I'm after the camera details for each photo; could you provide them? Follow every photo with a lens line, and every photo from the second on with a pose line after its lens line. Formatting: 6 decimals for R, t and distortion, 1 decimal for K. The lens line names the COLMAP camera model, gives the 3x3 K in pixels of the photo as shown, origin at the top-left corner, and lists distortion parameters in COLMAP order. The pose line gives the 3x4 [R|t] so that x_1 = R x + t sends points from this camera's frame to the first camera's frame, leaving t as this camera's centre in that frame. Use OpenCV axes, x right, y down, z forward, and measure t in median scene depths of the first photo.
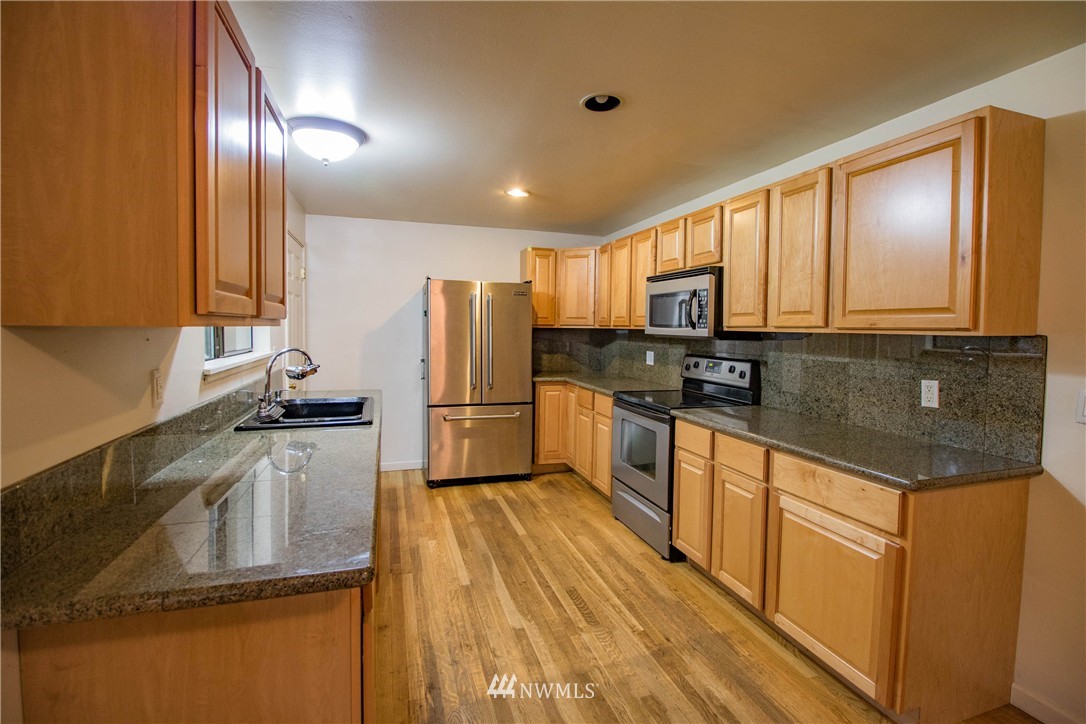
lens RADIAL K [[509.0, 0, 543.0], [0, 509.0, 362.0], [0, 0, 1]] dist [0.002386, -0.017127]
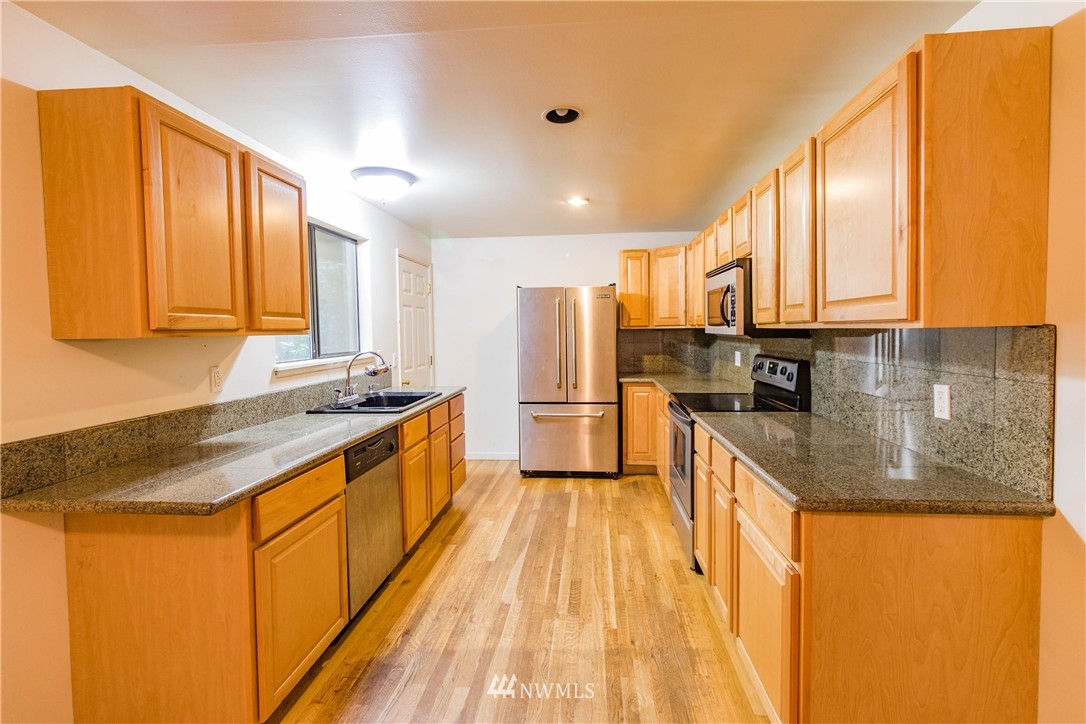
lens RADIAL K [[505.6, 0, 543.0], [0, 505.6, 362.0], [0, 0, 1]] dist [0.000150, 0.000072]
pose [[0.918328, -0.000158, -0.395821, 0.374240], [-0.001456, 0.999992, -0.003776, 0.003228], [0.395819, 0.004044, 0.918320, 0.019017]]
